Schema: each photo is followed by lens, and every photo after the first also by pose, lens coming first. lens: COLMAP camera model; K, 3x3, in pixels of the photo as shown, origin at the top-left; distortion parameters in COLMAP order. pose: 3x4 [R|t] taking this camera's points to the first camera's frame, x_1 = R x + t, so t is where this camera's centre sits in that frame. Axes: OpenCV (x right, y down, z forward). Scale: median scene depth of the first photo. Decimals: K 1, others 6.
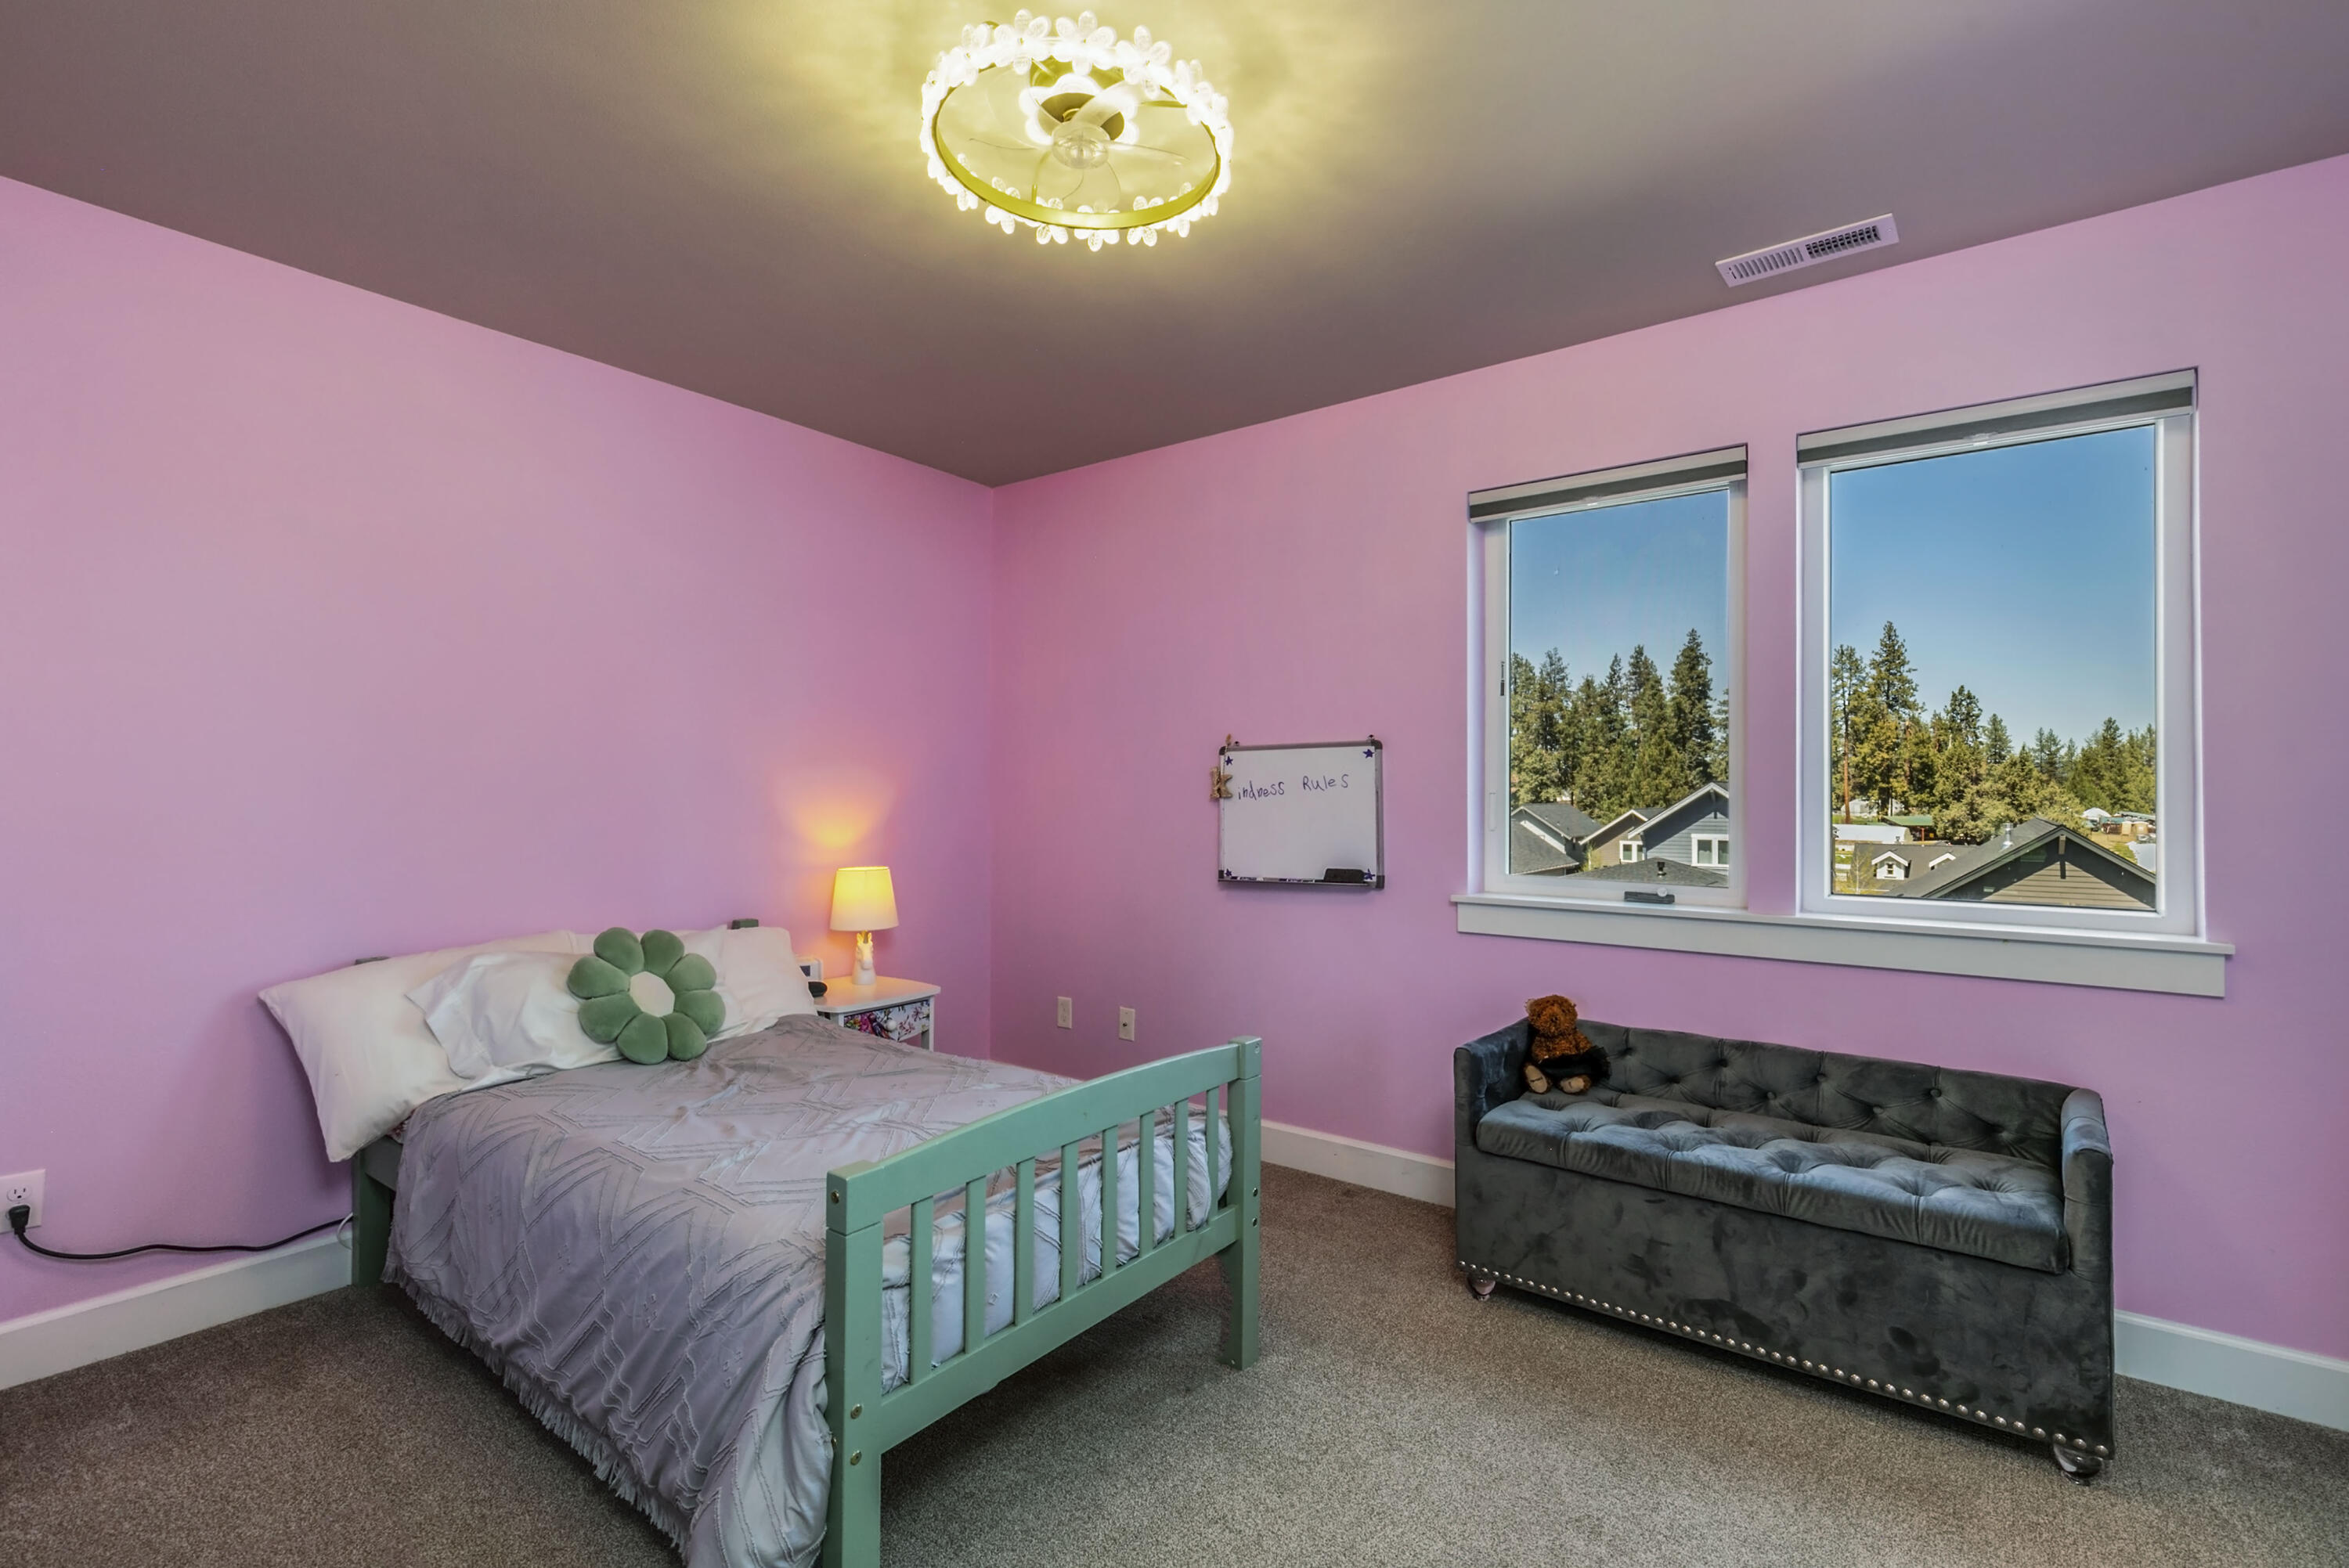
lens RADIAL K [[1066.2, 0, 1171.7], [0, 1066.2, 795.7], [0, 0, 1]] dist [0.003218, 0.000304]
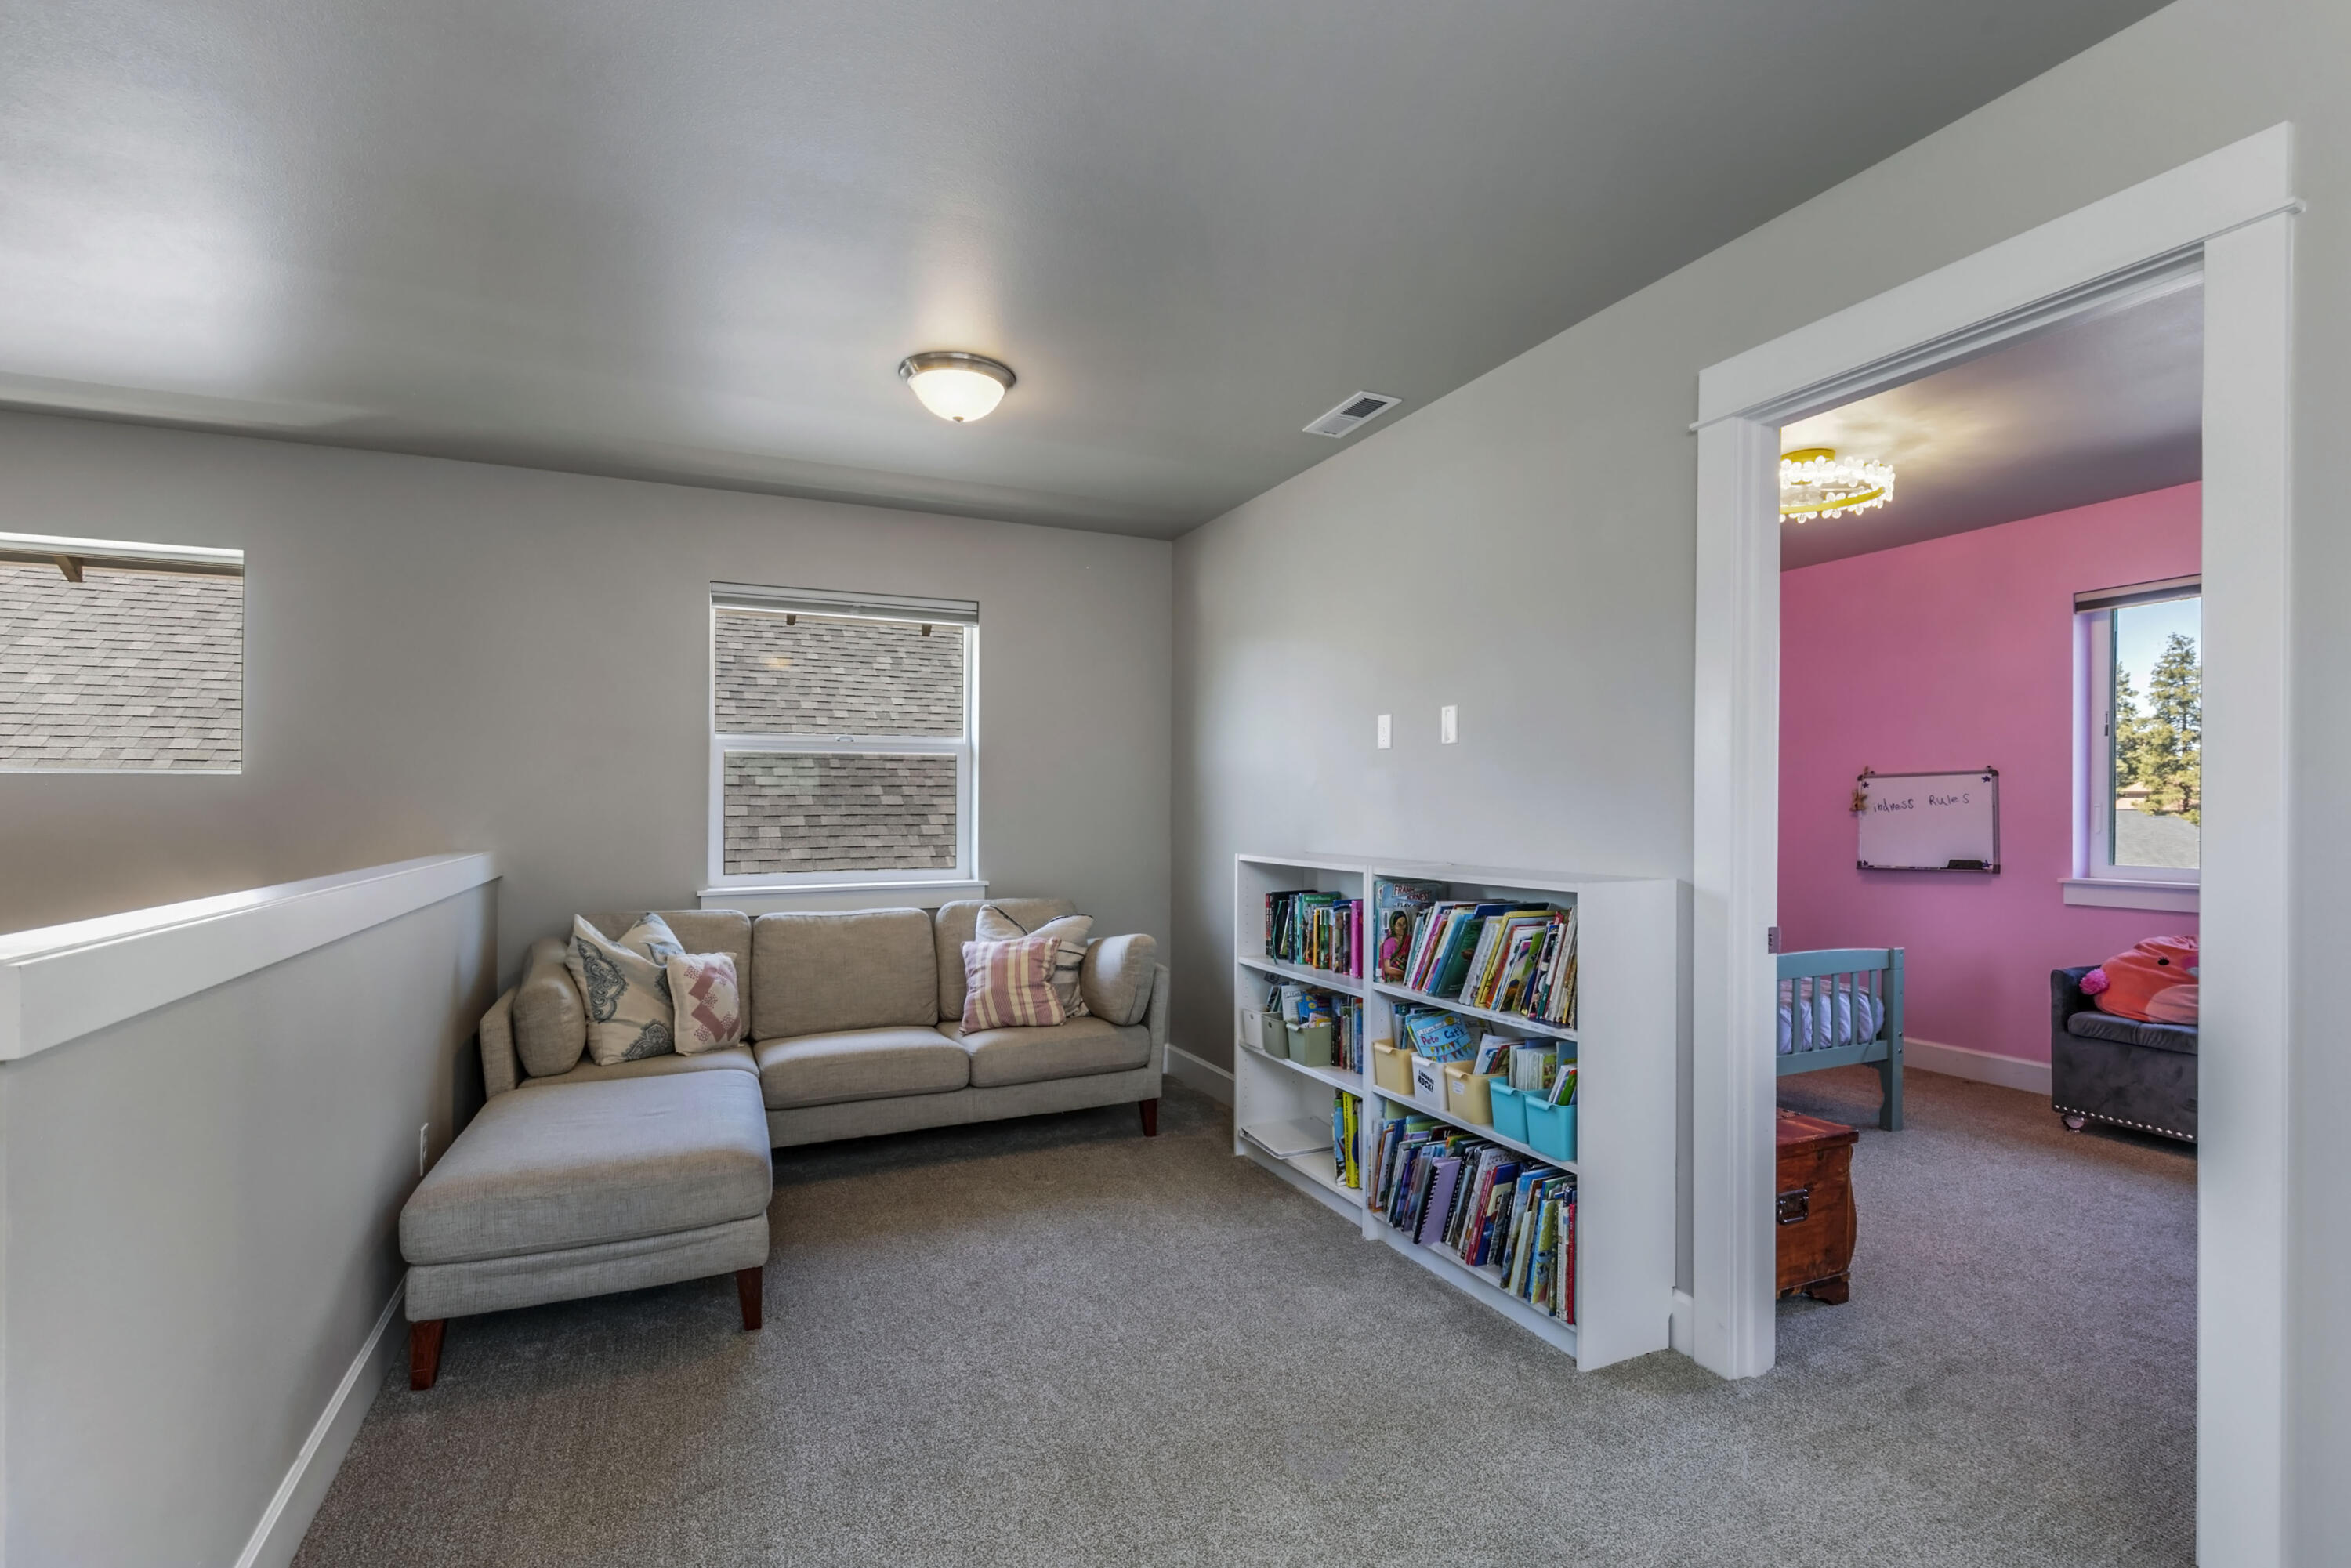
lens RADIAL K [[1056.4, 0, 1167.7], [0, 1056.4, 826.4], [0, 0, 1]] dist [0.001507, 0.000124]
pose [[0.882210, -0.000070, -0.470857, -0.149811], [0.007216, 0.999885, 0.013372, -0.003872], [0.470801, -0.015195, 0.882108, -0.989132]]
